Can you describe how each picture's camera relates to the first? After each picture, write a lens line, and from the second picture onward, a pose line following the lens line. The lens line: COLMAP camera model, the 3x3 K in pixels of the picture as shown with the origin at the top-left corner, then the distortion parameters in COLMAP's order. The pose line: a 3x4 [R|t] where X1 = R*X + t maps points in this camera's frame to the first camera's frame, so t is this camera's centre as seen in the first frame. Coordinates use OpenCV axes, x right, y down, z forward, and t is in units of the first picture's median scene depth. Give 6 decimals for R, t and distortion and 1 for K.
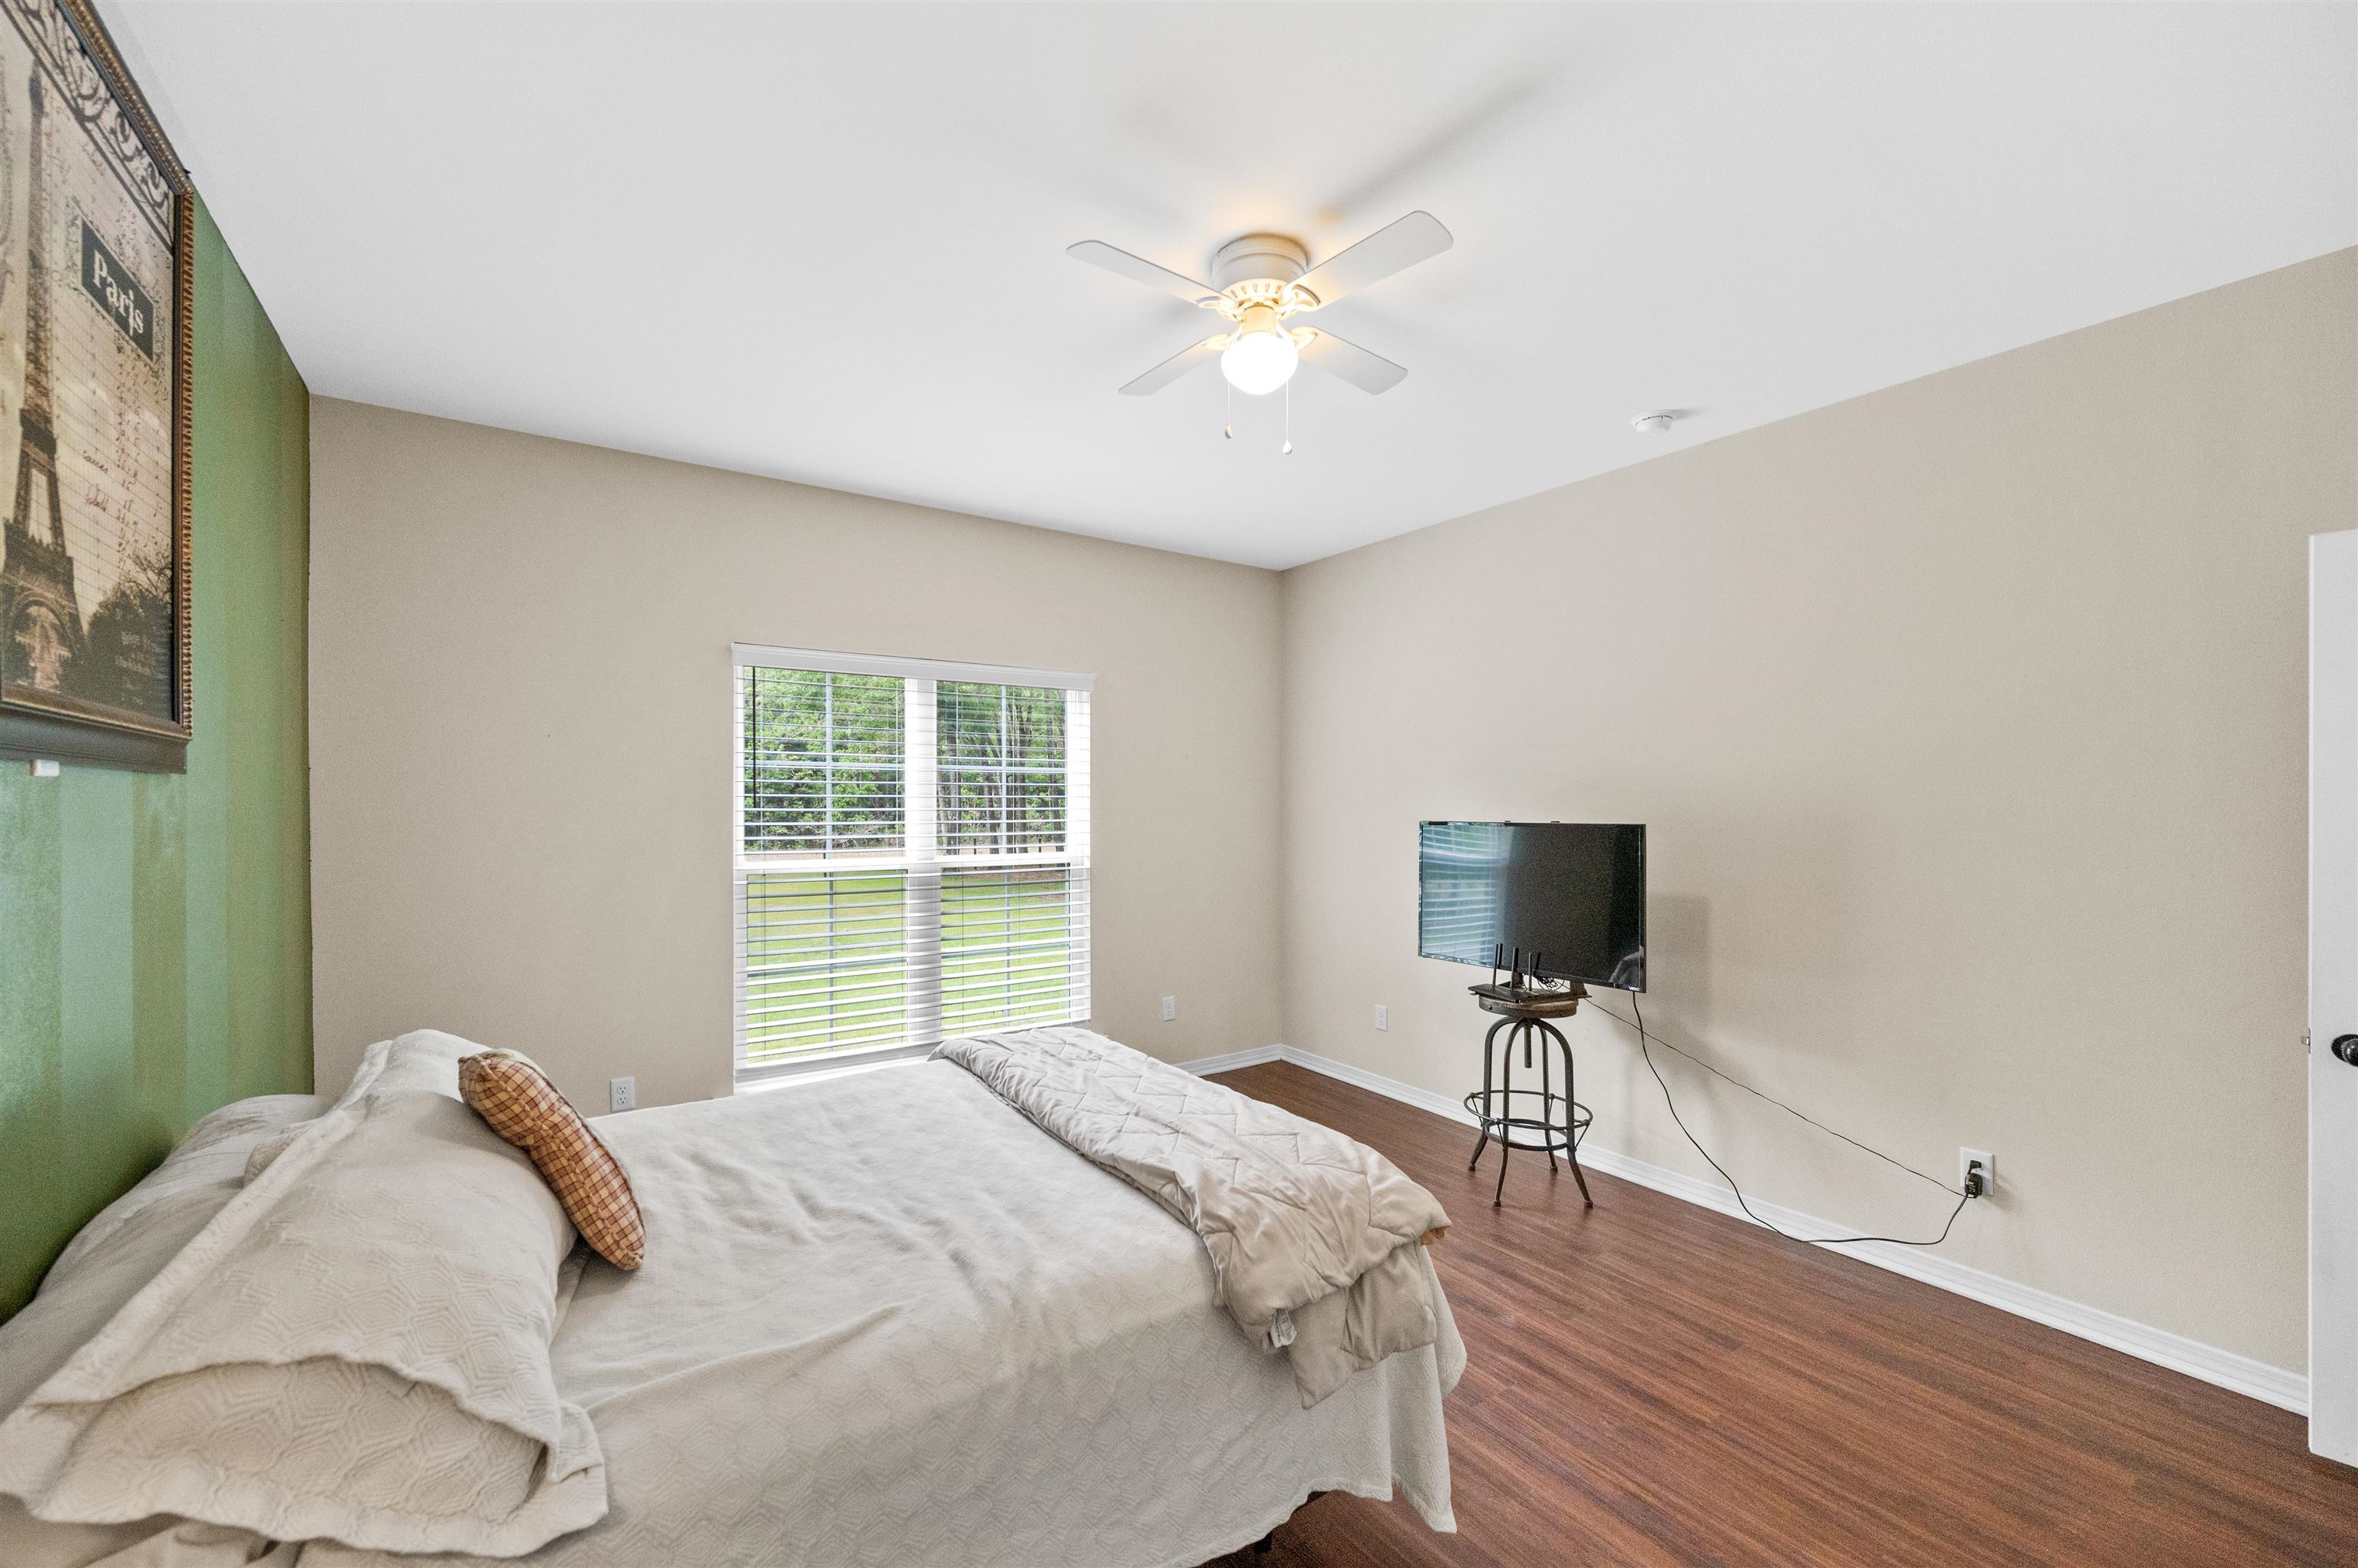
lens RADIAL K [[956.6, 0, 1180.4], [0, 956.6, 805.8], [0, 0, 1]] dist [0.001199, 0.000240]
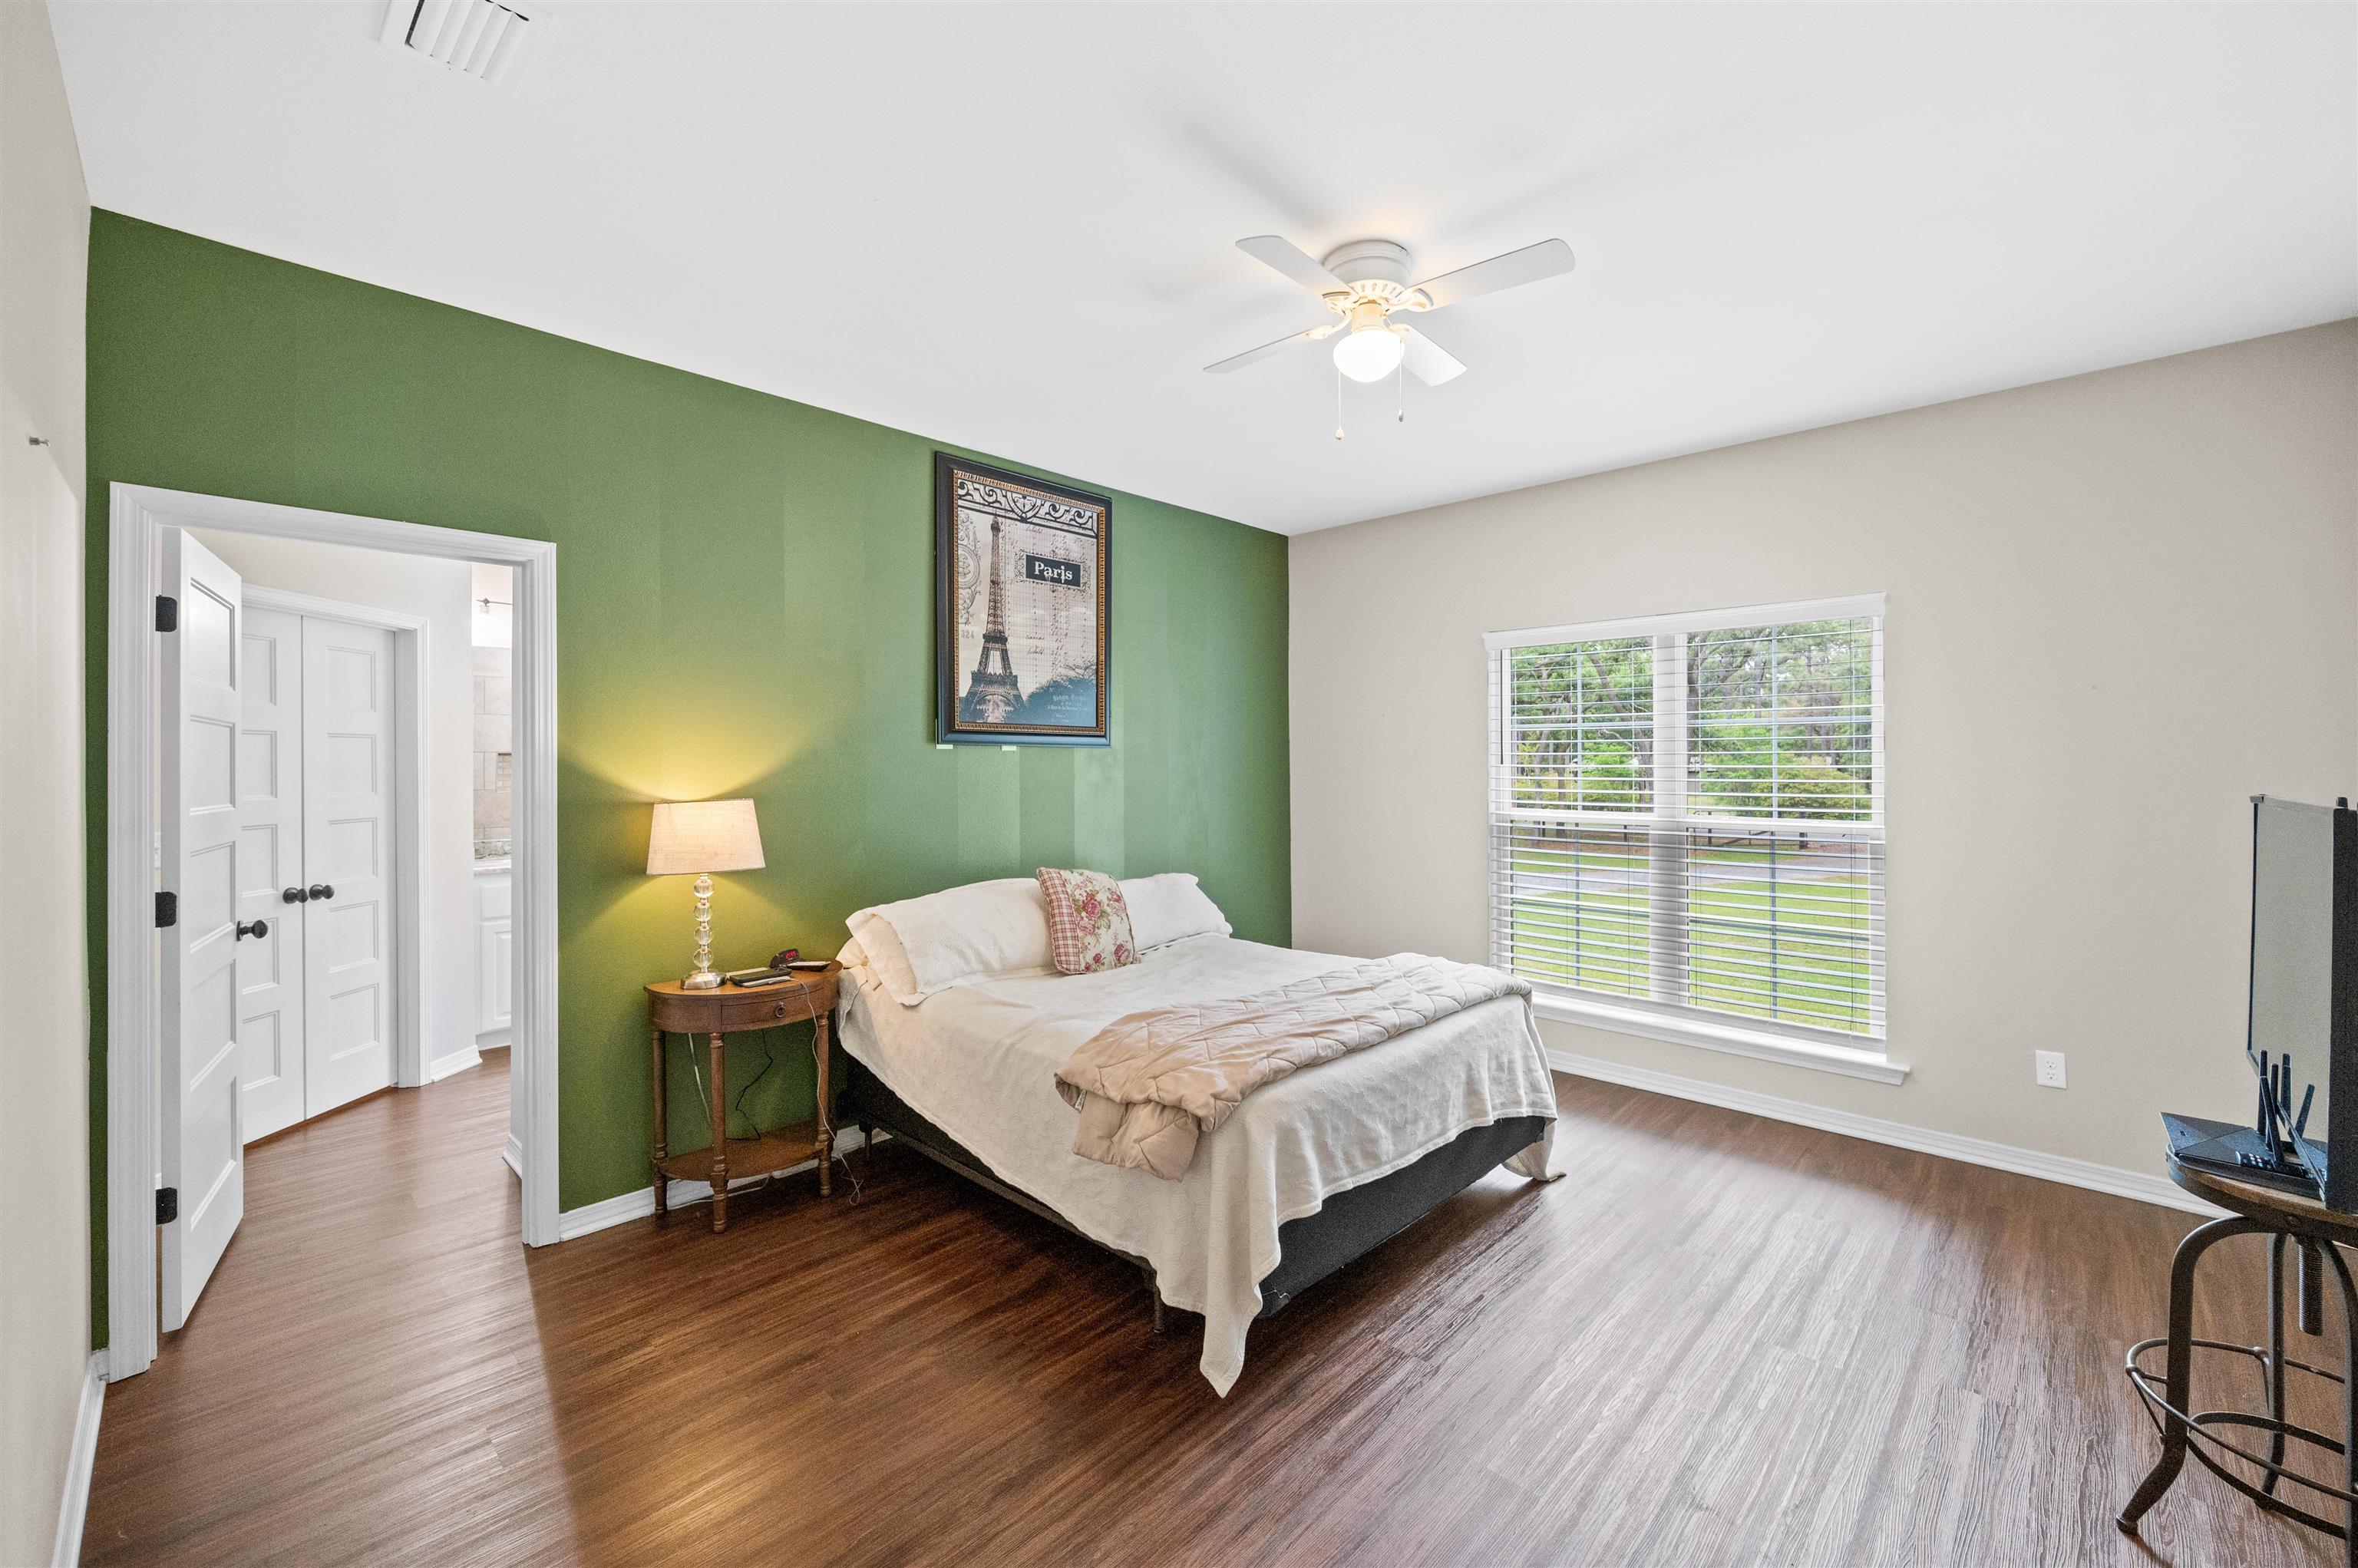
lens RADIAL K [[936.3, 0, 1184.3], [0, 936.3, 759.0], [0, 0, 1]] dist [0.000958, 0.000191]
pose [[0.217138, -0.010584, -0.976084, 1.077179], [-0.000155, 0.999941, -0.010877, 0.013199], [0.976141, 0.002513, 0.217124, 0.564724]]
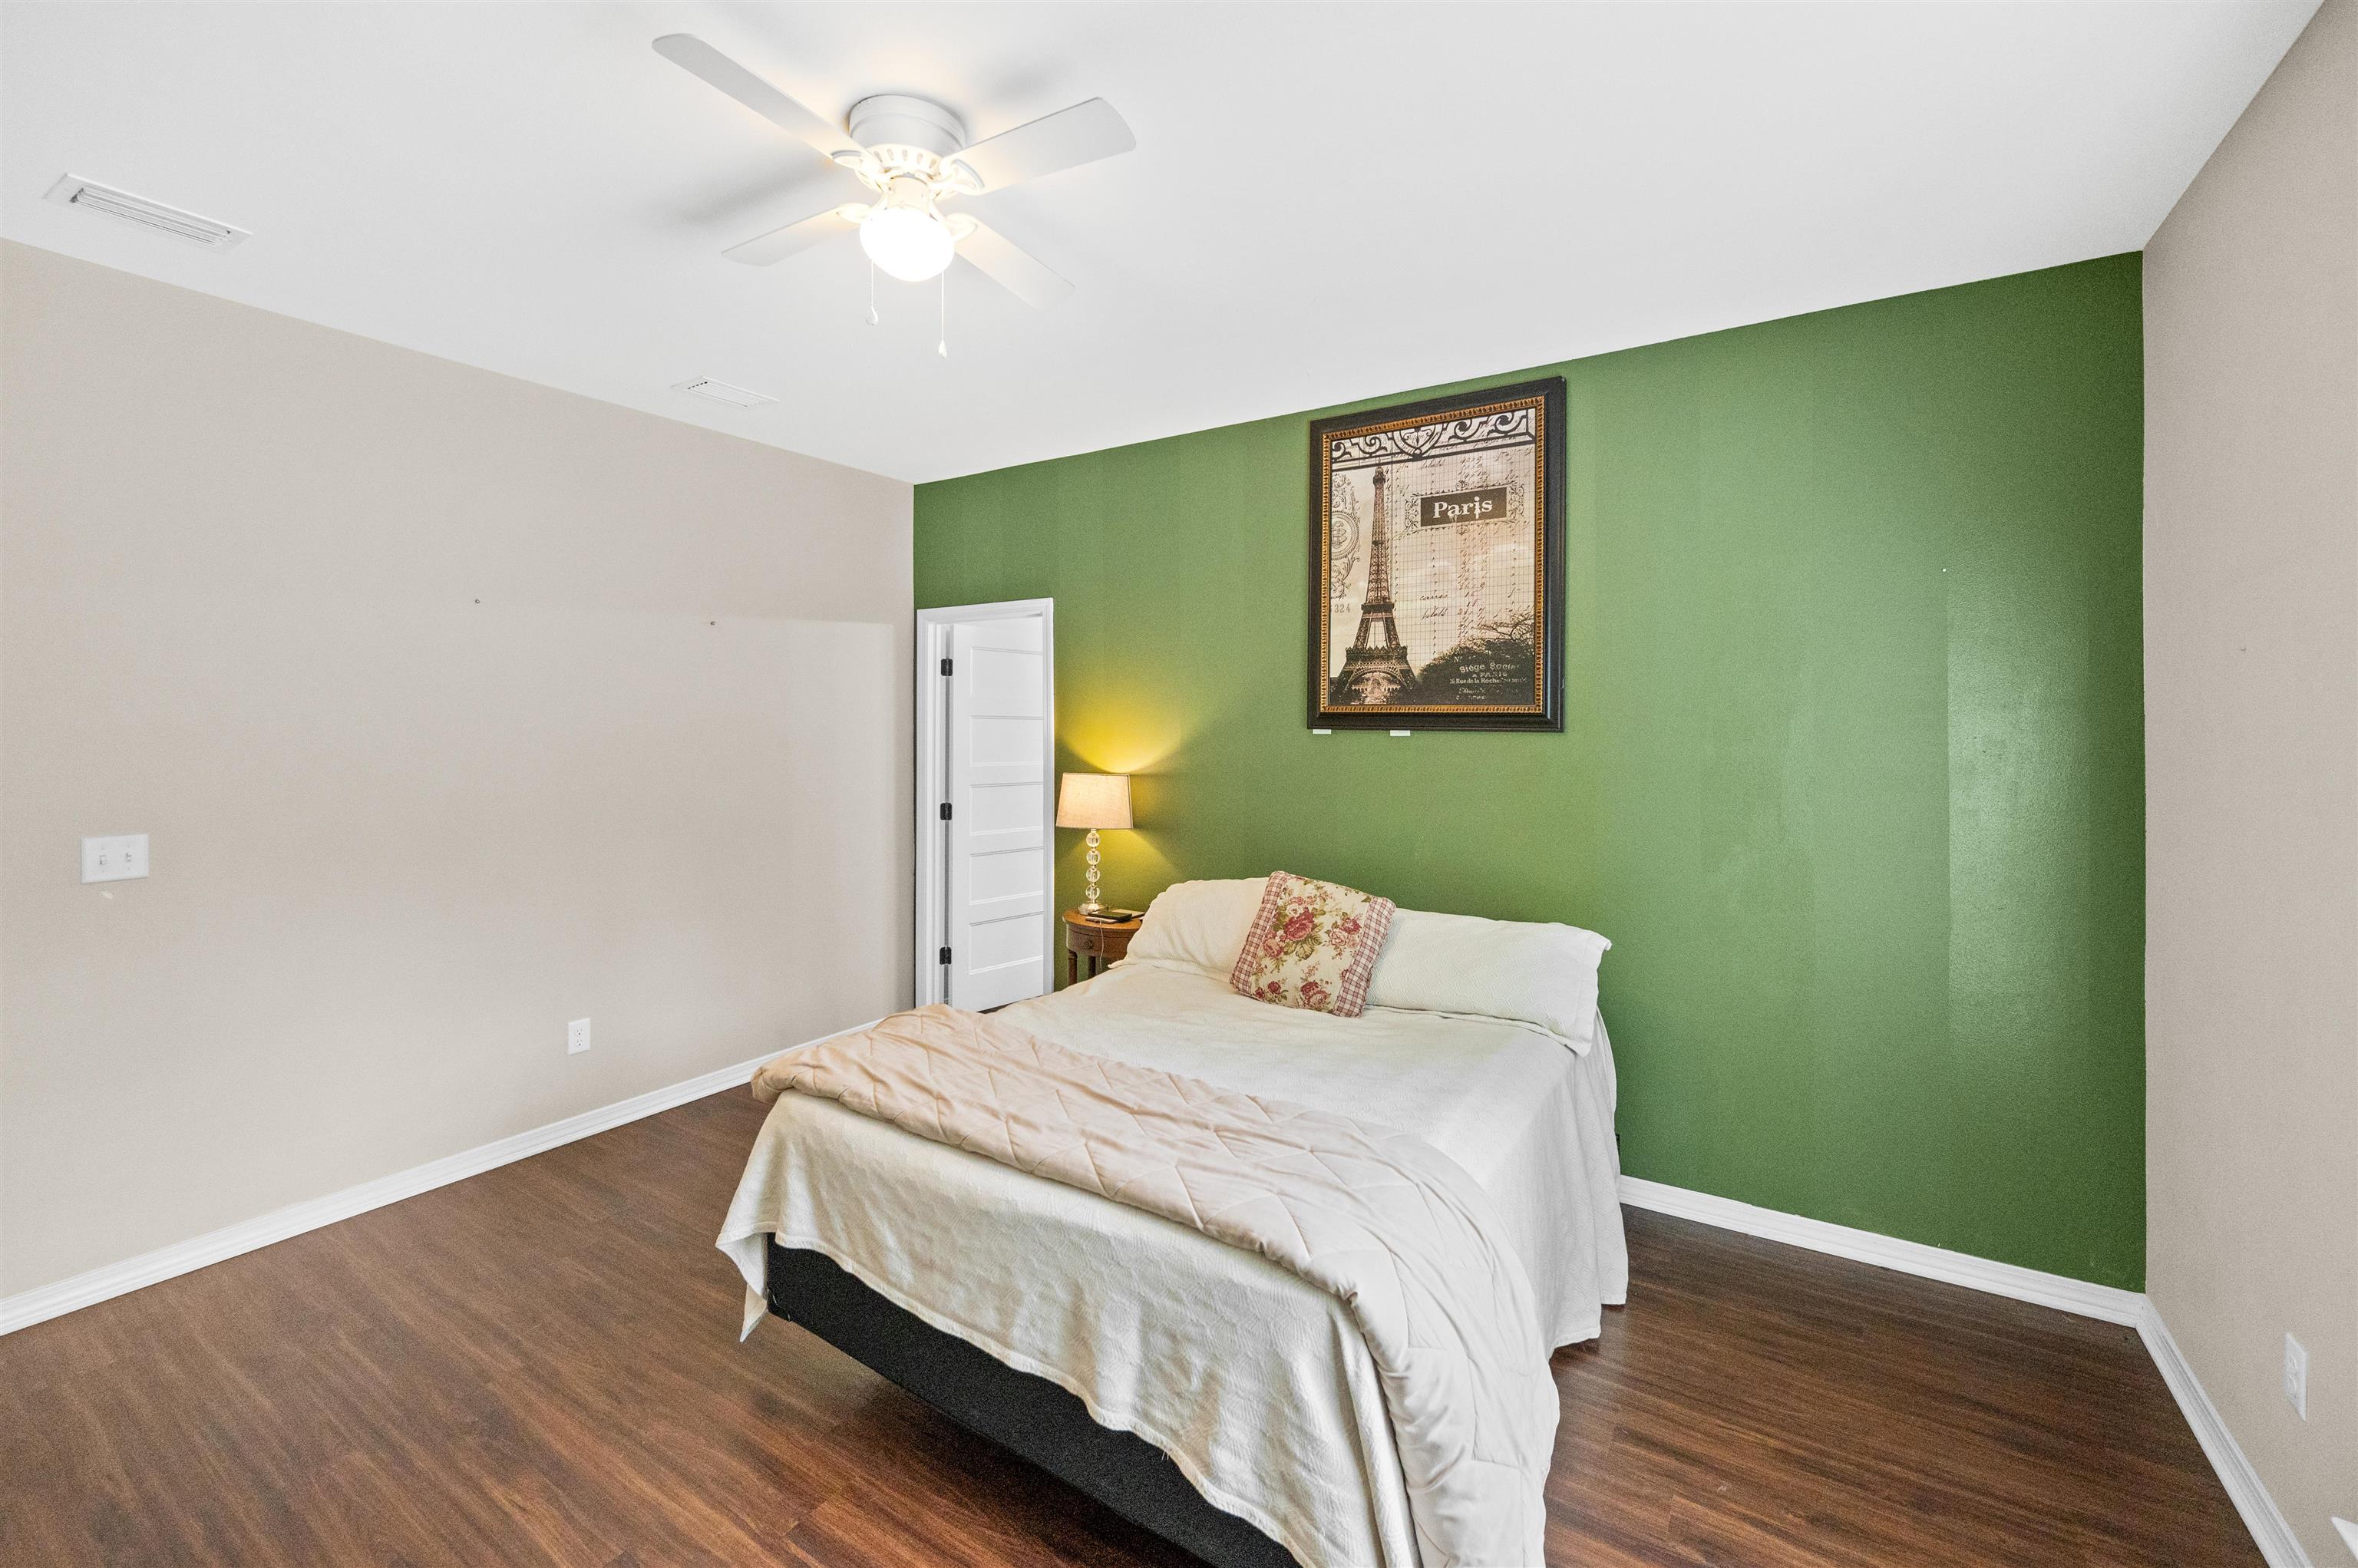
lens RADIAL K [[948.5, 0, 1208.2], [0, 948.5, 727.4], [0, 0, 1]] dist [-0.000669, -0.000016]
pose [[-0.910073, -0.006220, -0.414402, 0.180049], [-0.009913, 0.999928, 0.006761, -0.043117], [0.414330, 0.010261, -0.910069, 1.898220]]
